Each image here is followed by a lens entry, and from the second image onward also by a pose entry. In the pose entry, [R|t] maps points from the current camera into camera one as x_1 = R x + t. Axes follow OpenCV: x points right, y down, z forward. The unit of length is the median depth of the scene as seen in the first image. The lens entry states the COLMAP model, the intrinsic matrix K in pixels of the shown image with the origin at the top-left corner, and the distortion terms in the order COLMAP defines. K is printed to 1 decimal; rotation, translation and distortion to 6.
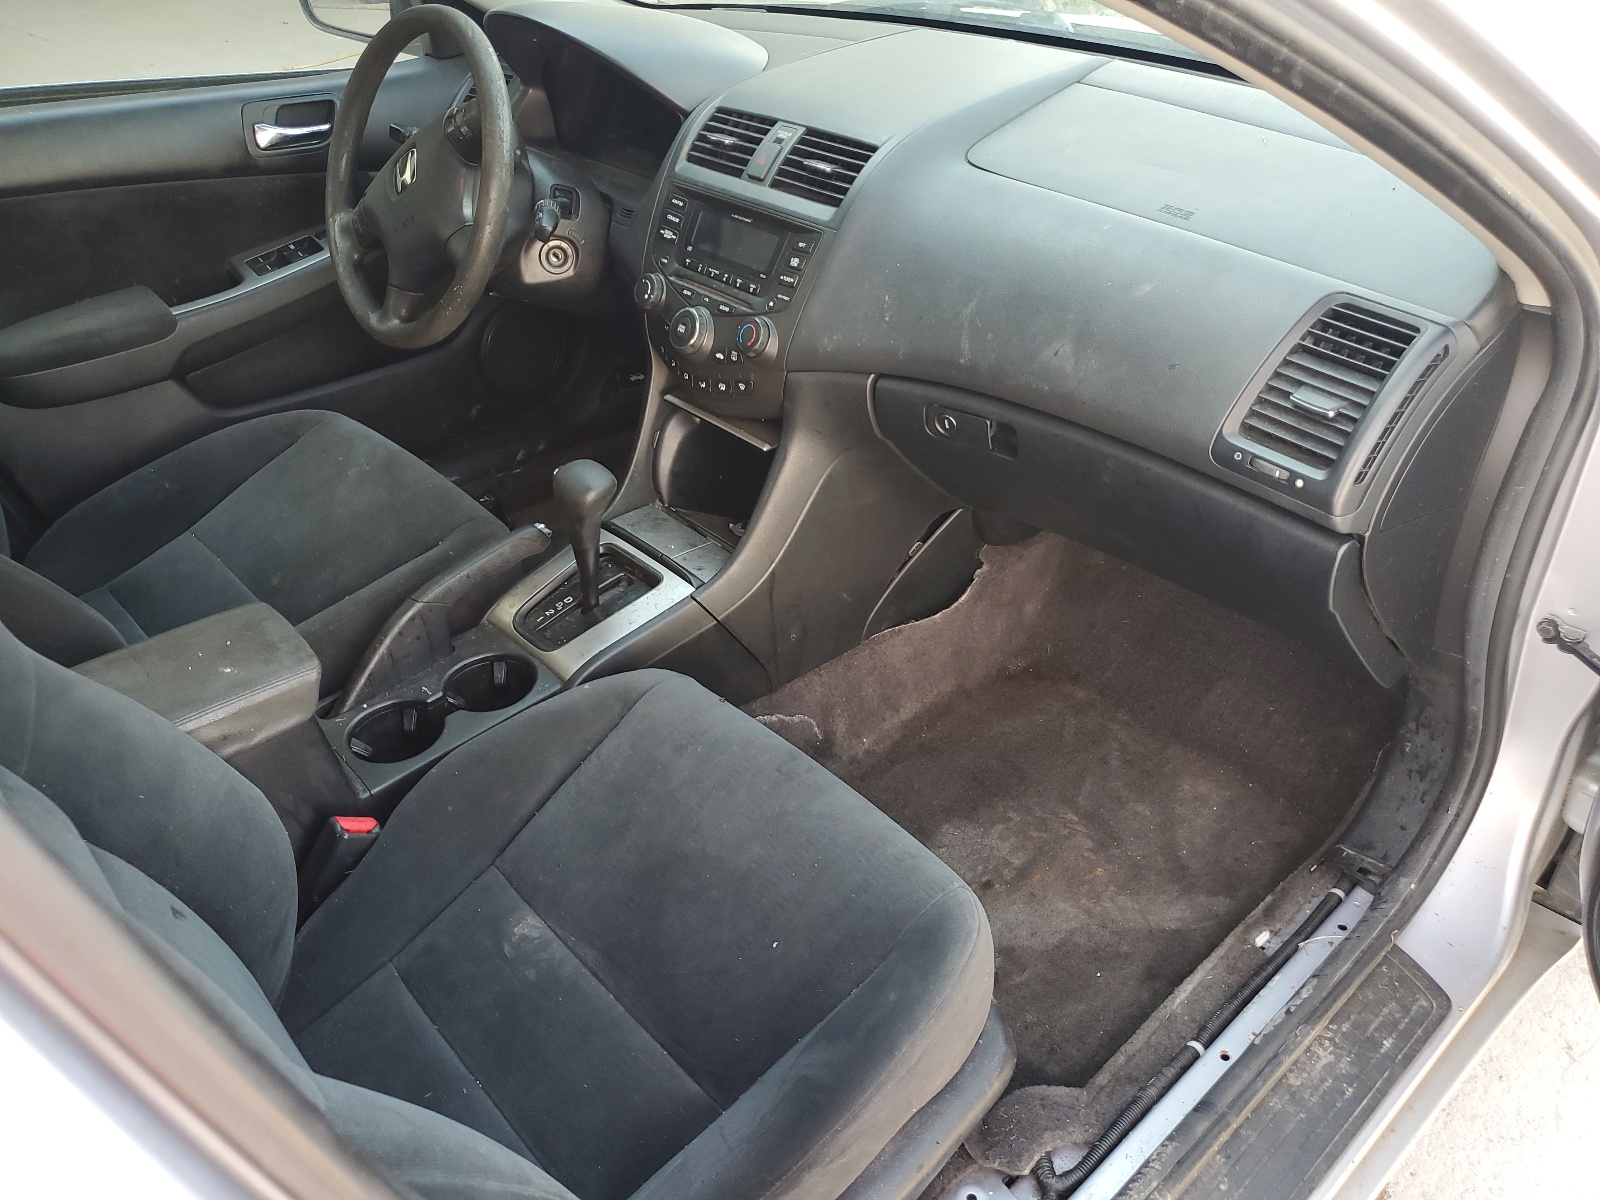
lens RADIAL K [[1193.9, 0, 800.0], [0, 1193.9, 600.0], [0, 0, 1]] dist [0.093274, -0.199398]
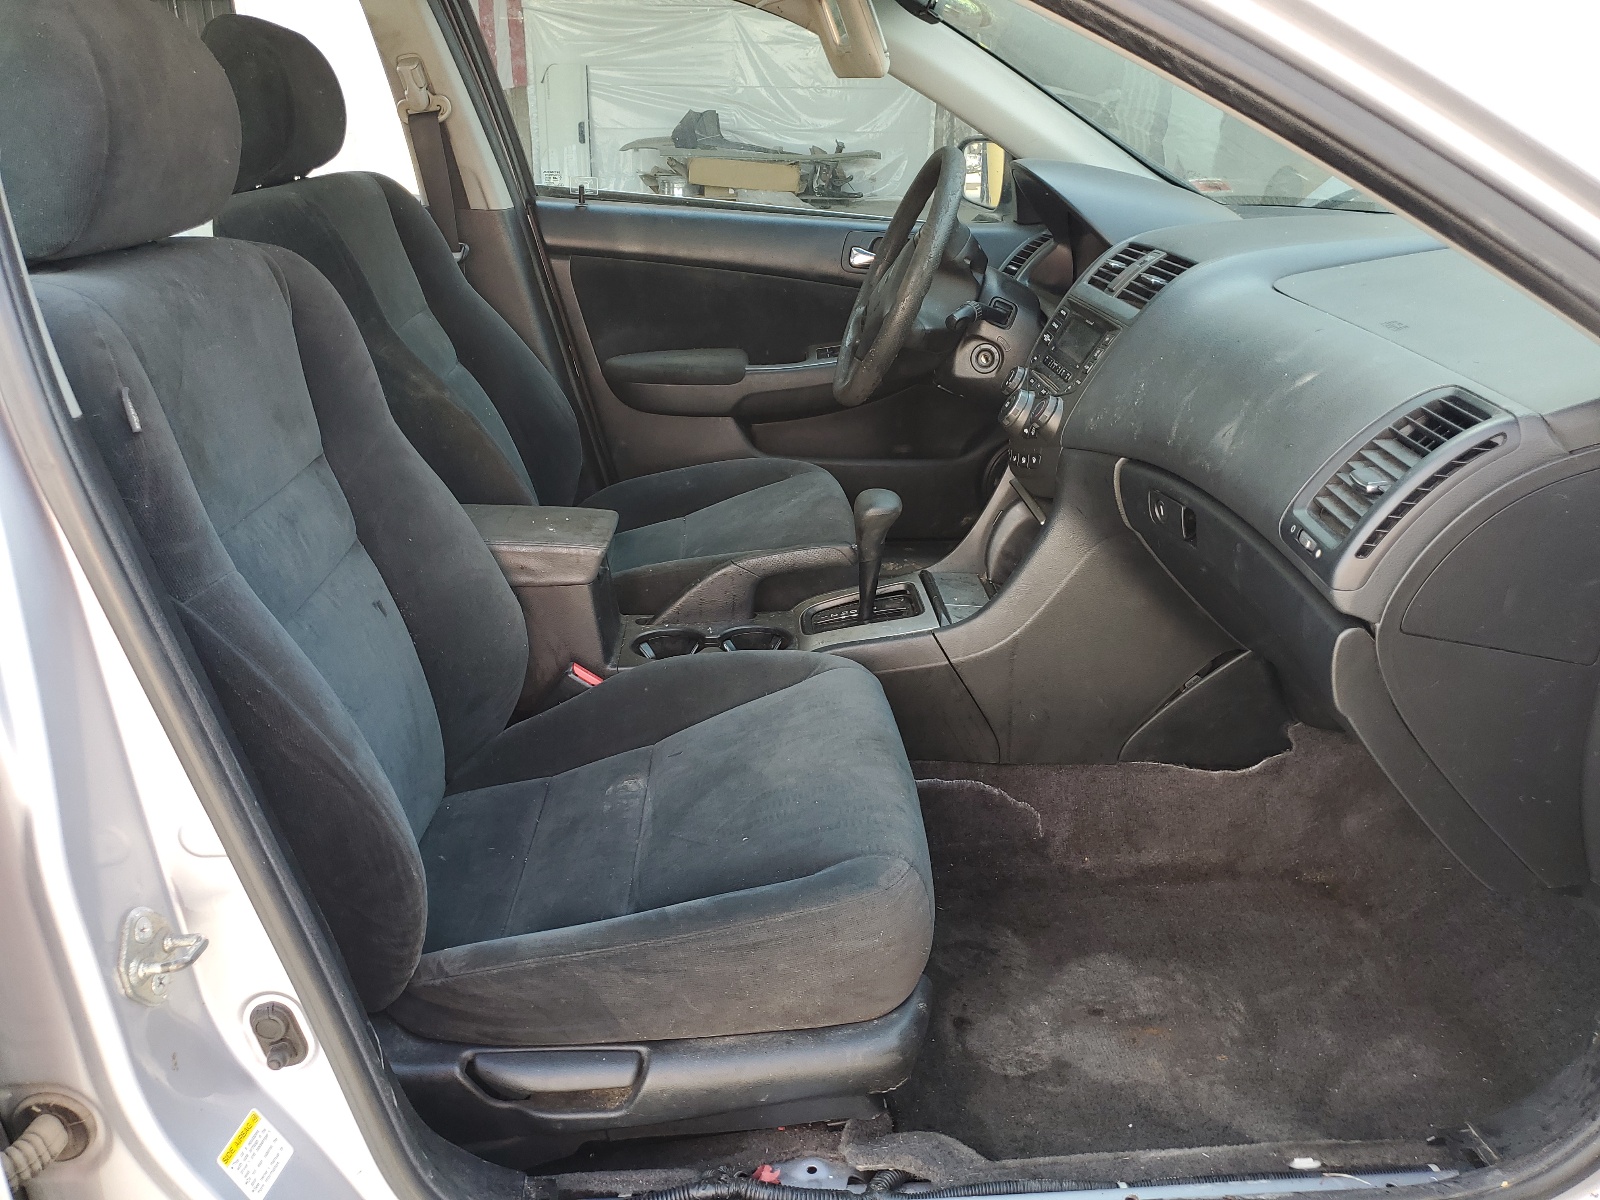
lens RADIAL K [[1205.3, 0, 793.2], [0, 1205.3, 609.3], [0, 0, 1]] dist [0.032375, -0.120462]
pose [[0.776369, 0.267932, -0.570494, 0.456388], [-0.378713, 0.921835, -0.082440, 0.124063], [0.503813, 0.280057, 0.817154, 0.029234]]
